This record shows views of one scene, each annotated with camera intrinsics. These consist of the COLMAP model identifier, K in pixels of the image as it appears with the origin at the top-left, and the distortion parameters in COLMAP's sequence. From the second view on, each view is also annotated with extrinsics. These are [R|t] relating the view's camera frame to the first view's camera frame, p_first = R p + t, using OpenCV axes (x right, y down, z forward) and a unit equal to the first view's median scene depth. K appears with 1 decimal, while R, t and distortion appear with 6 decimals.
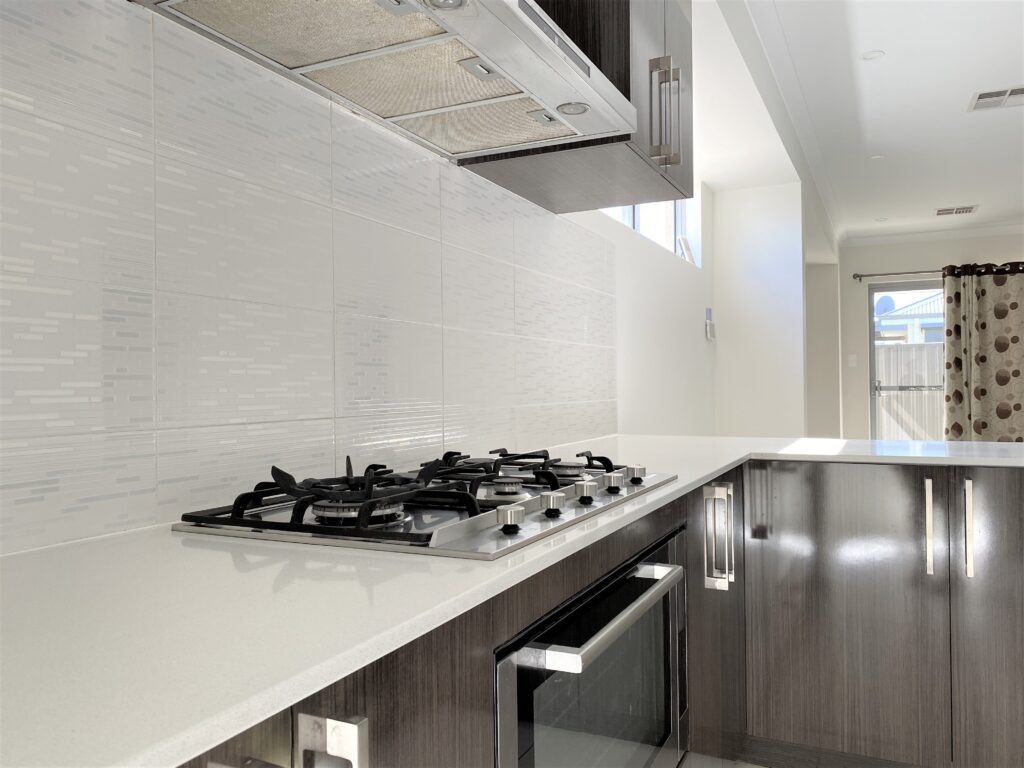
lens RADIAL K [[786.8, 0, 506.8], [0, 786.8, 381.3], [0, 0, 1]] dist [0.053590, -0.071903]
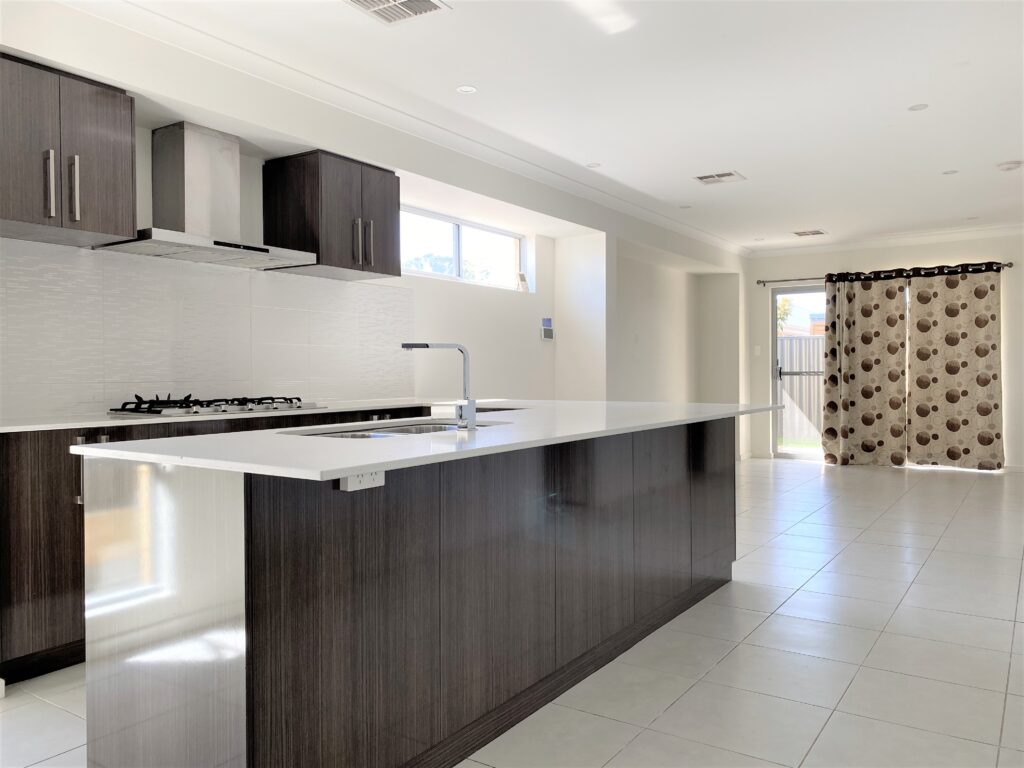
lens RADIAL K [[786.8, 0, 508.9], [0, 786.8, 383.7], [0, 0, 1]] dist [0.053590, -0.071903]
pose [[0.990183, 0.008437, -0.139524, 0.384444], [-0.005122, 0.999696, 0.024101, -0.004204], [0.139685, -0.023150, 0.989925, -0.457674]]
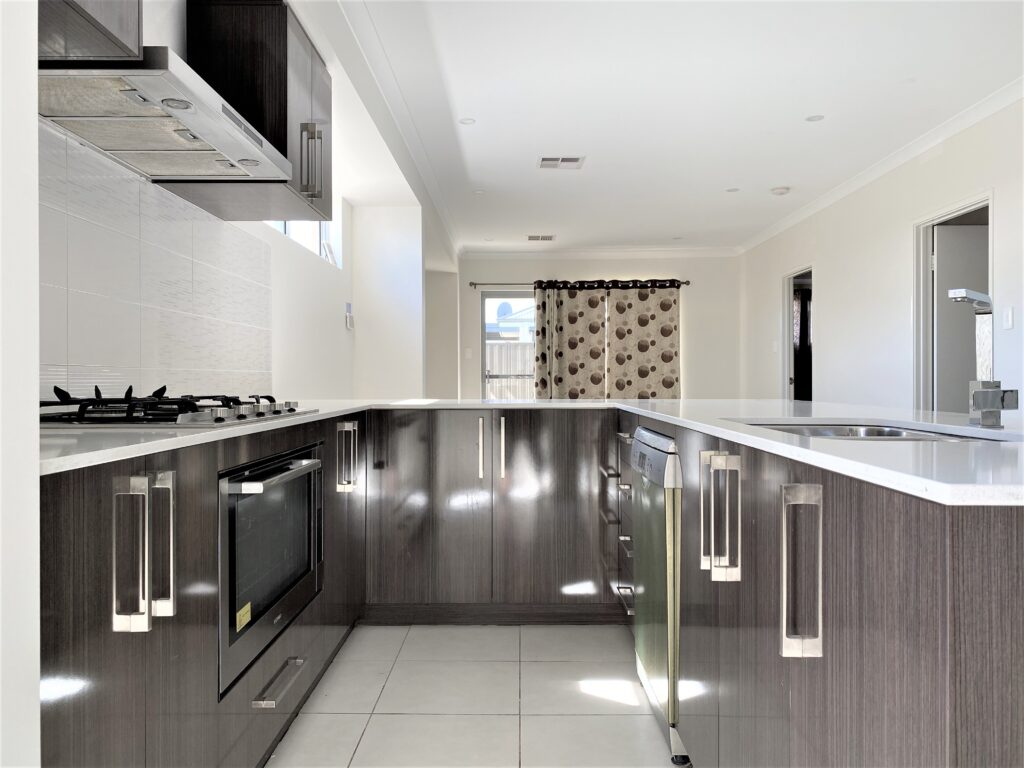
lens RADIAL K [[786.8, 0, 516.8], [0, 786.8, 384.9], [0, 0, 1]] dist [0.053590, -0.071903]
pose [[0.899278, 0.005987, 0.437337, -0.037477], [-0.010357, 0.999917, 0.007608, 0.019815], [-0.437255, -0.011371, 0.899266, -0.188736]]
